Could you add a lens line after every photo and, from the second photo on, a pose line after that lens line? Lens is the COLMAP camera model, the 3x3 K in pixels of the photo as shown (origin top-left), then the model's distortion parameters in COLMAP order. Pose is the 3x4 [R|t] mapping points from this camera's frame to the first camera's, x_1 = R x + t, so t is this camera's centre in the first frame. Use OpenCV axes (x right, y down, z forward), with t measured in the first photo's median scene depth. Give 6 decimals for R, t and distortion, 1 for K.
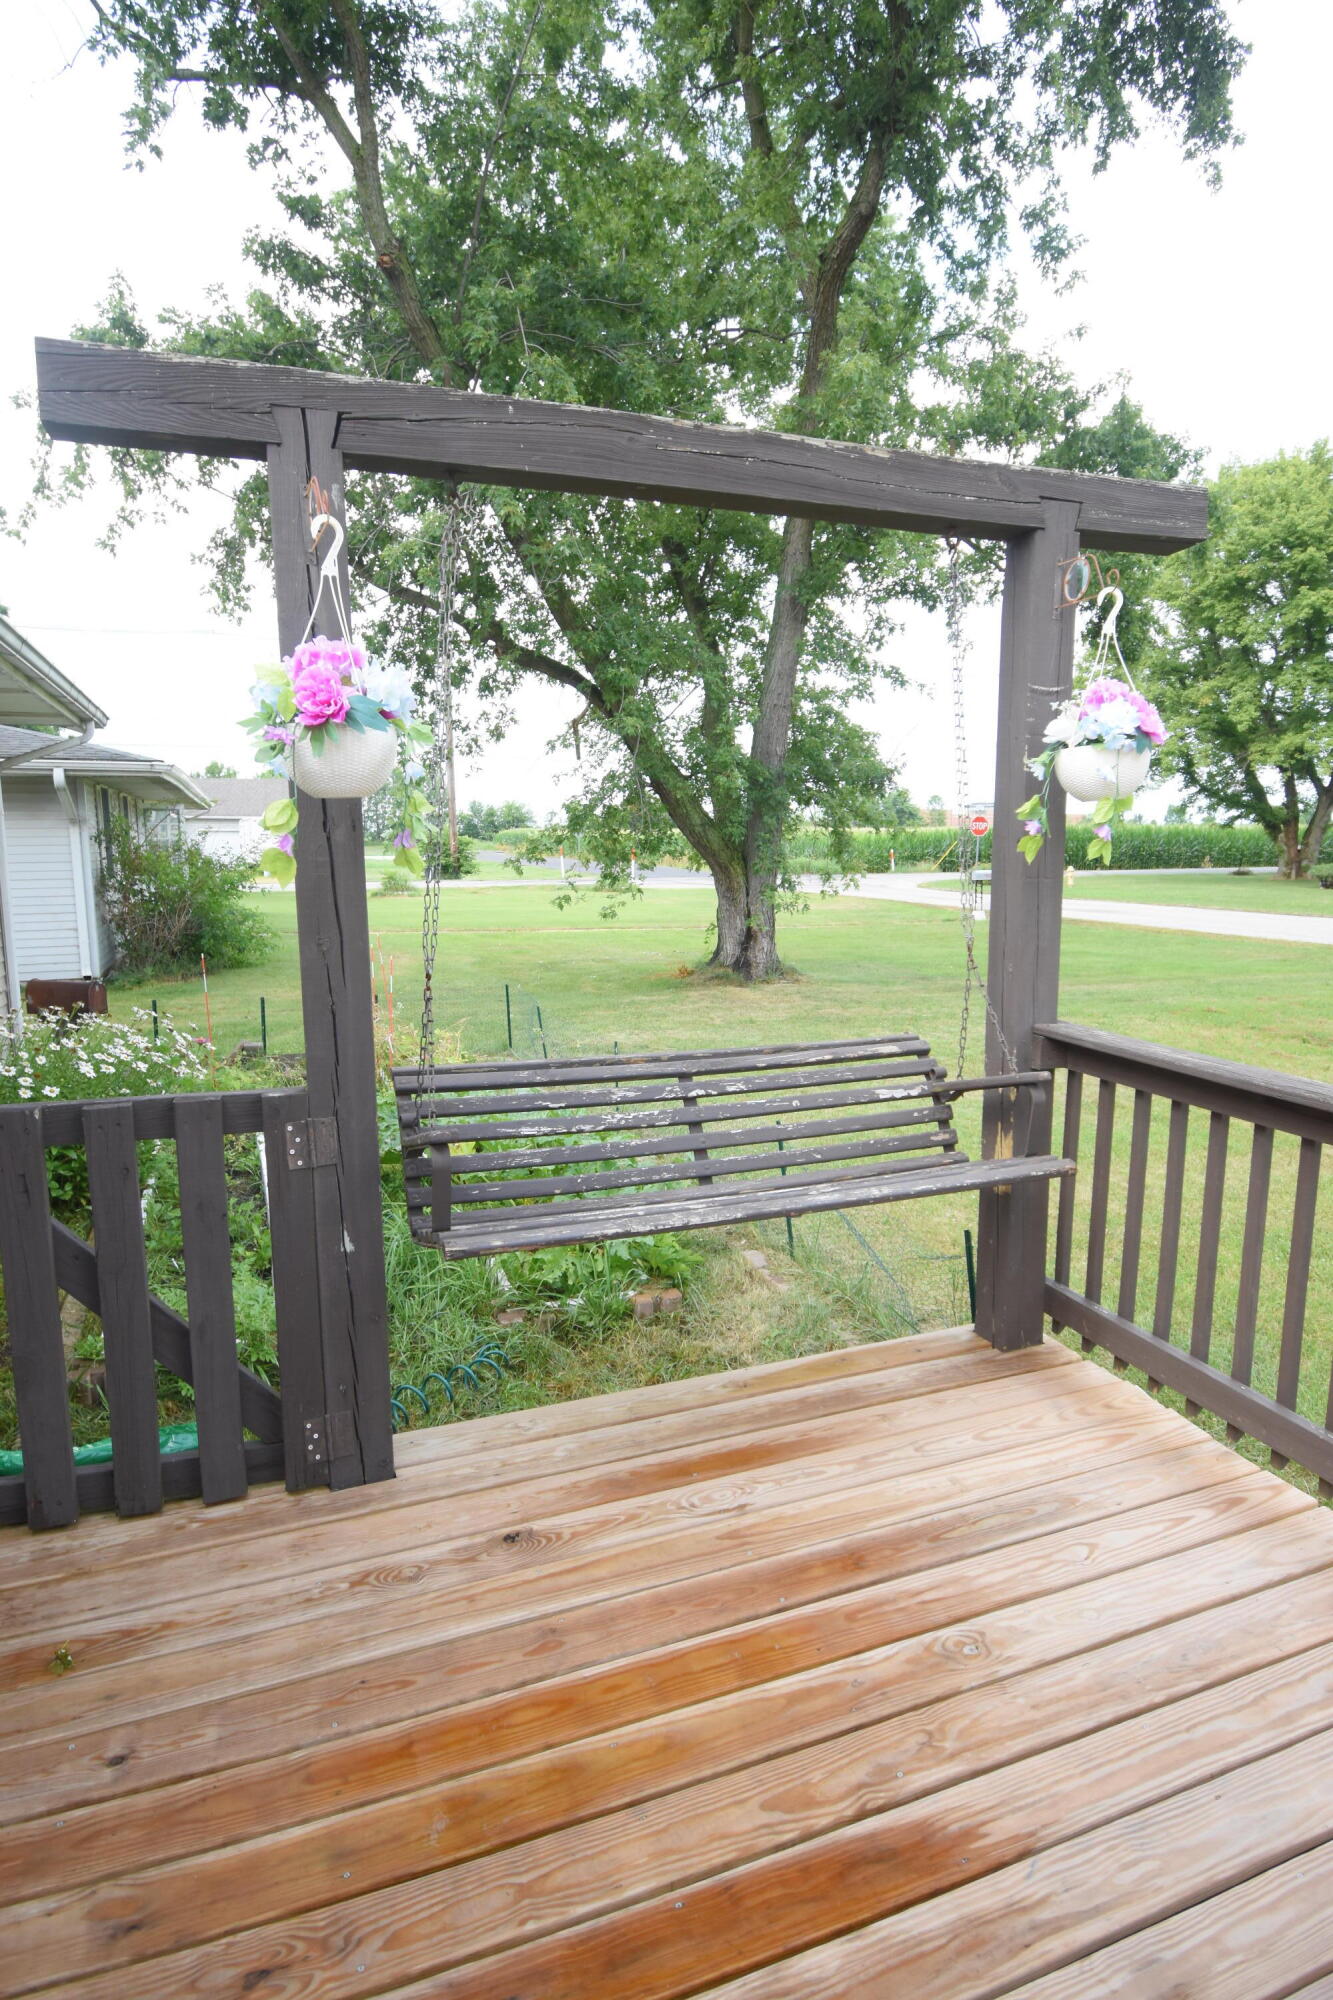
lens RADIAL K [[1124.2, 0, 676.0], [0, 1124.2, 996.8], [0, 0, 1]] dist [0.008187, 0.000101]
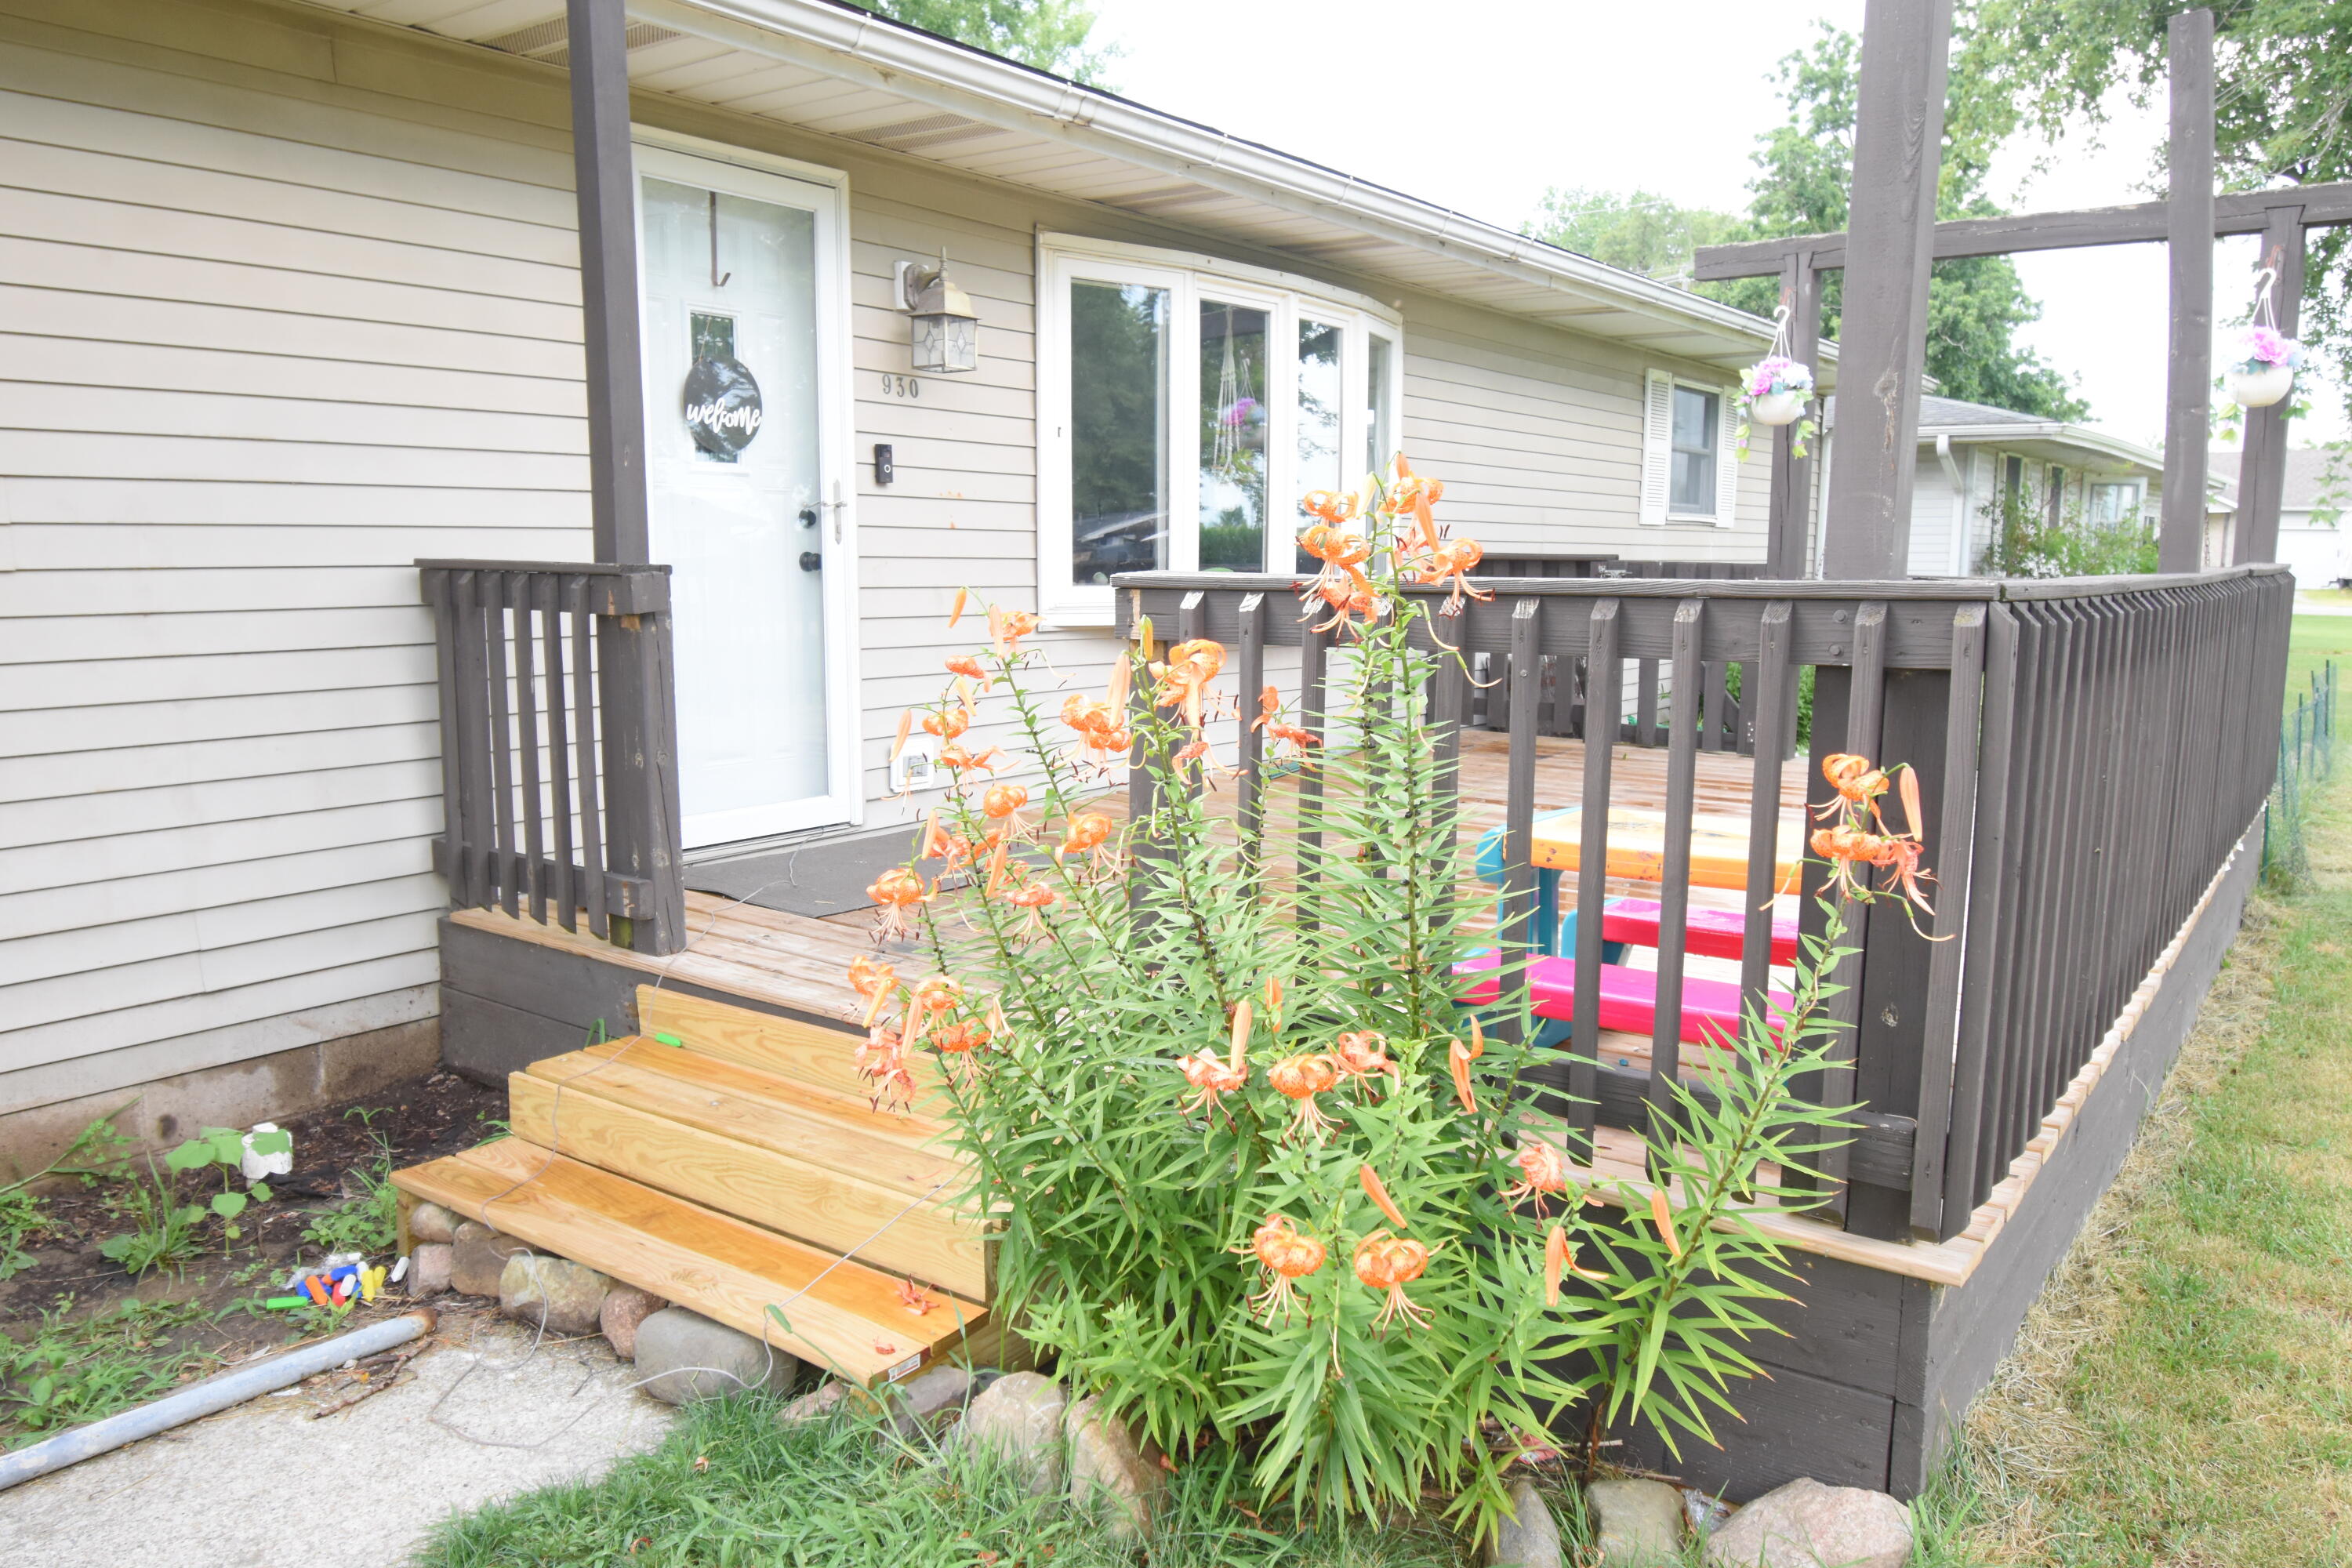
lens RADIAL K [[1693.9, 0, 1176.0], [0, 1693.9, 784.0], [0, 0, 1]] dist [-0.006153, -0.000843]
pose [[0.532759, 0.125608, -0.836893, 0.326924], [-0.128759, 0.989441, 0.066538, 0.075833], [0.836414, 0.072309, 0.543307, -0.293936]]
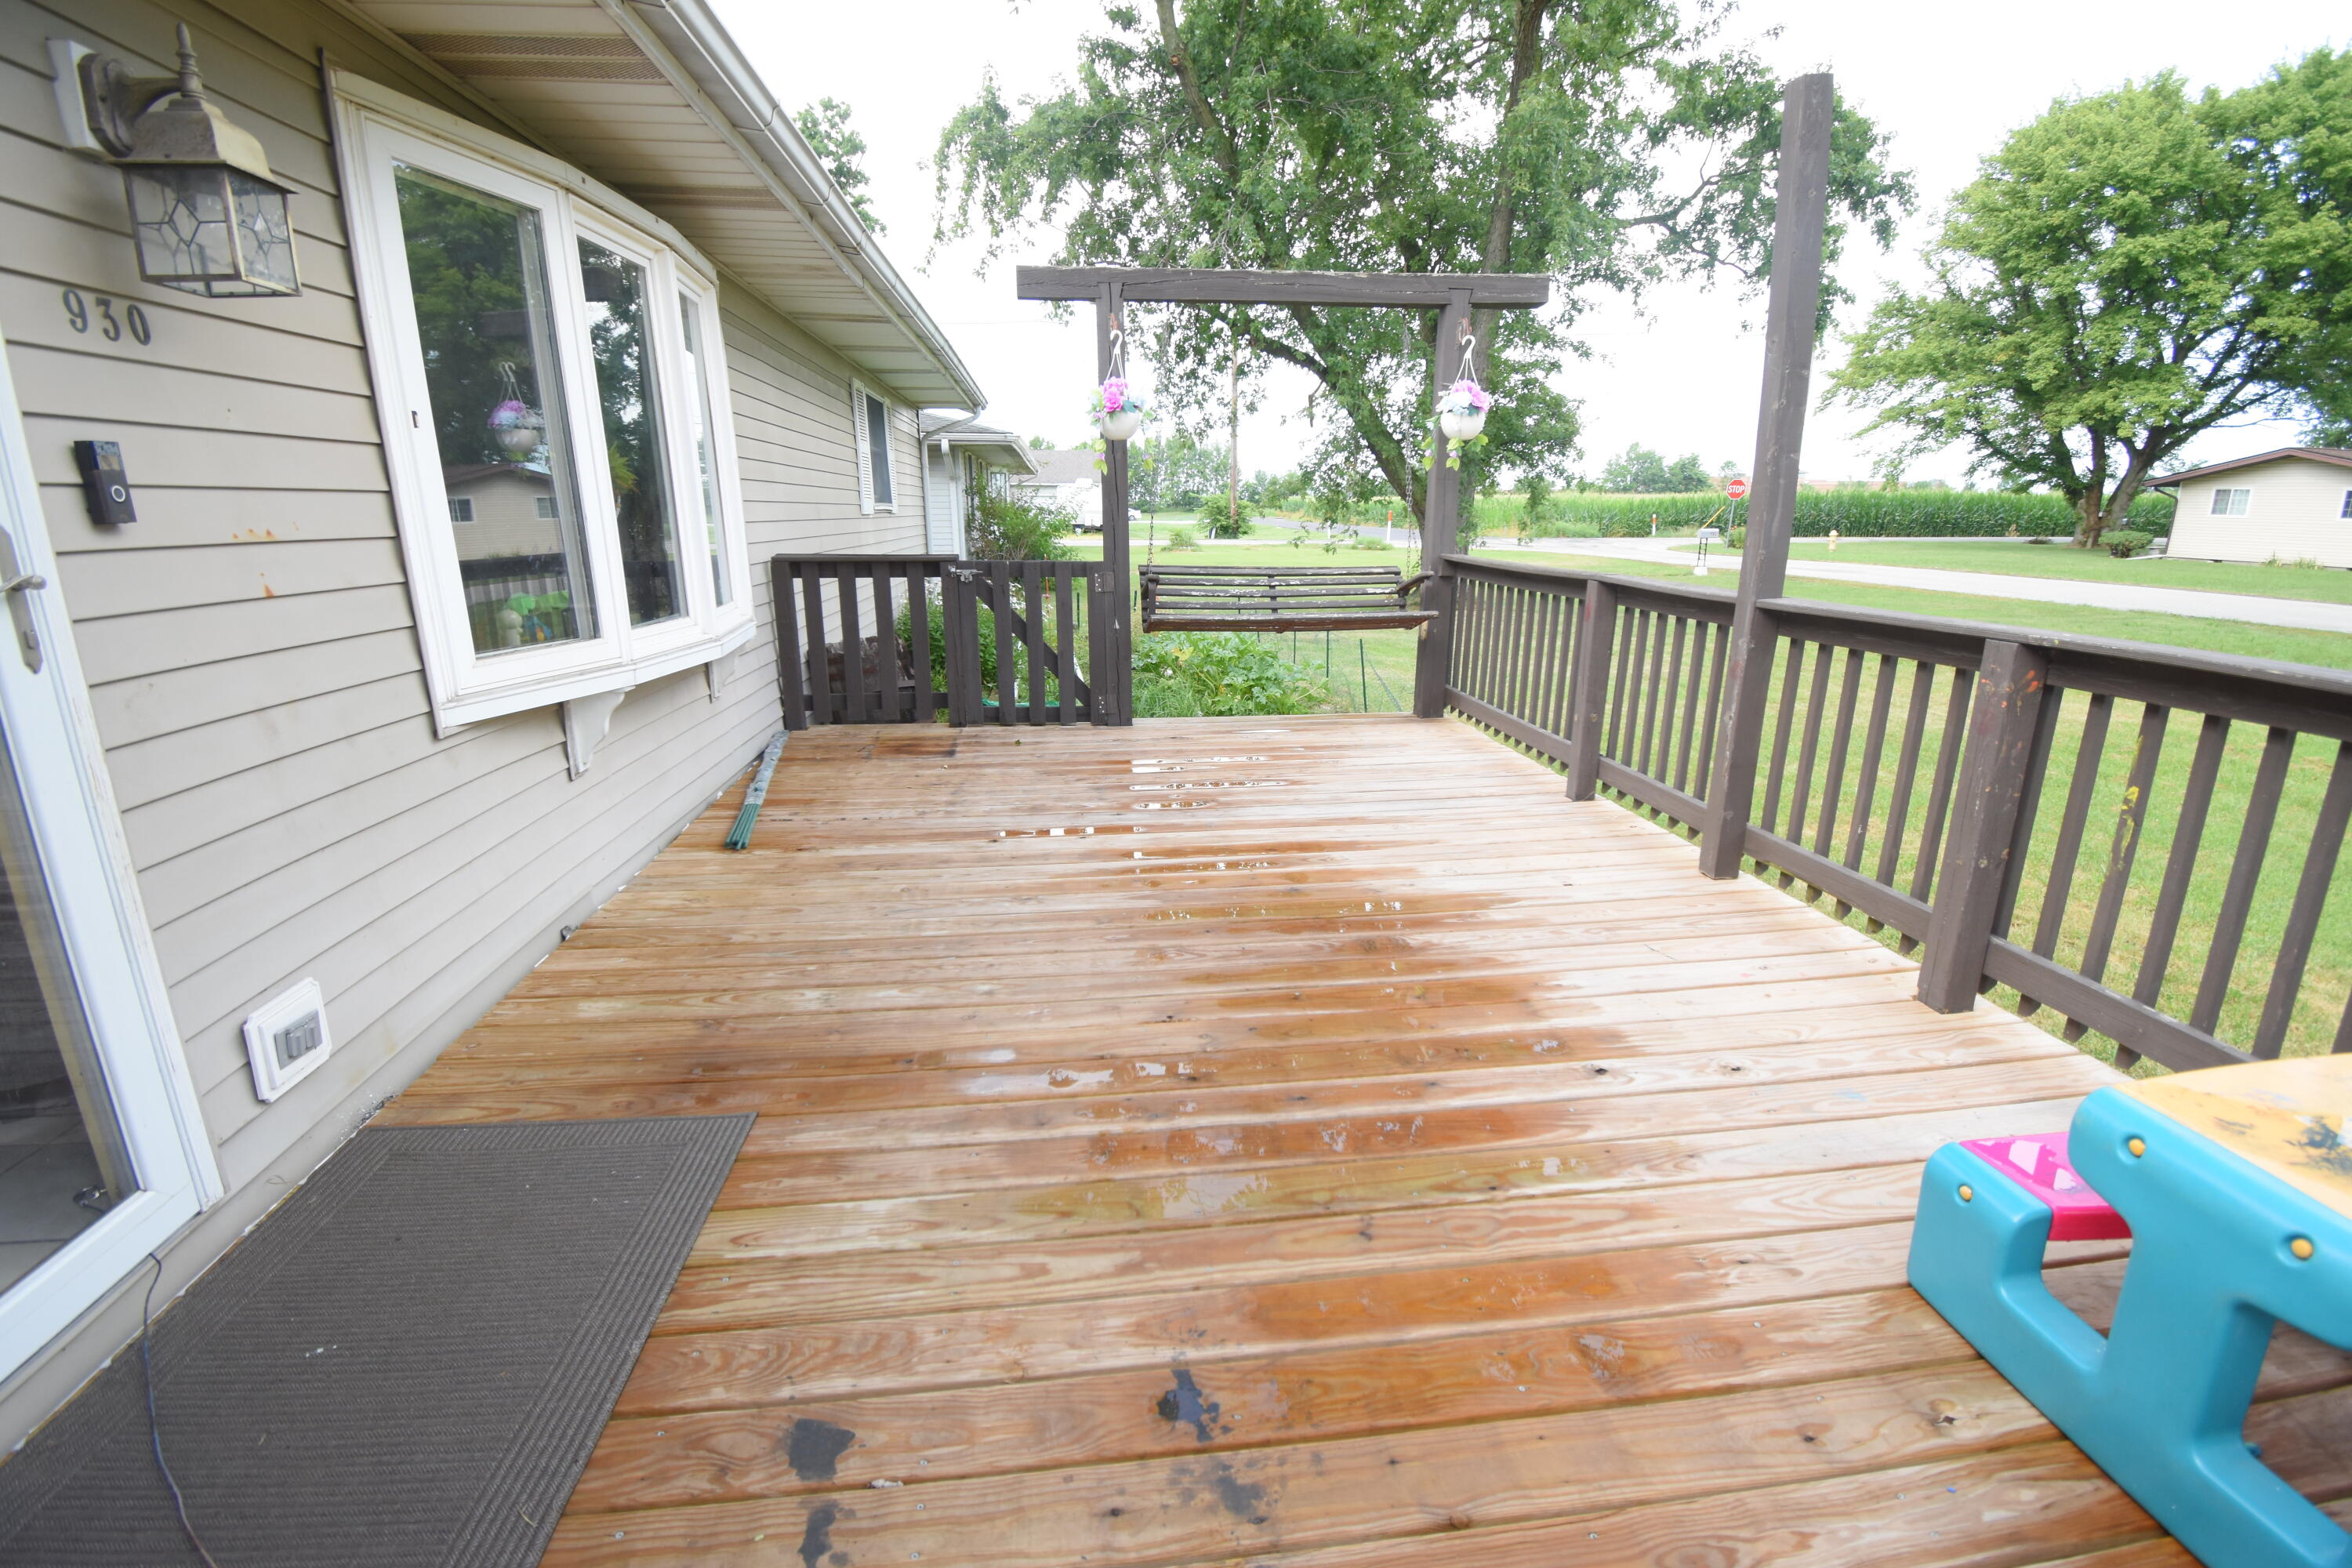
lens RADIAL K [[1036.1, 0, 1174.2], [0, 1036.1, 782.2], [0, 0, 1]] dist [0.017965, -0.023698]
pose [[0.967616, 0.067686, -0.243184, 0.074075], [-0.038270, 0.991580, 0.123713, 0.049034], [0.249510, -0.110400, 0.962058, -0.218680]]
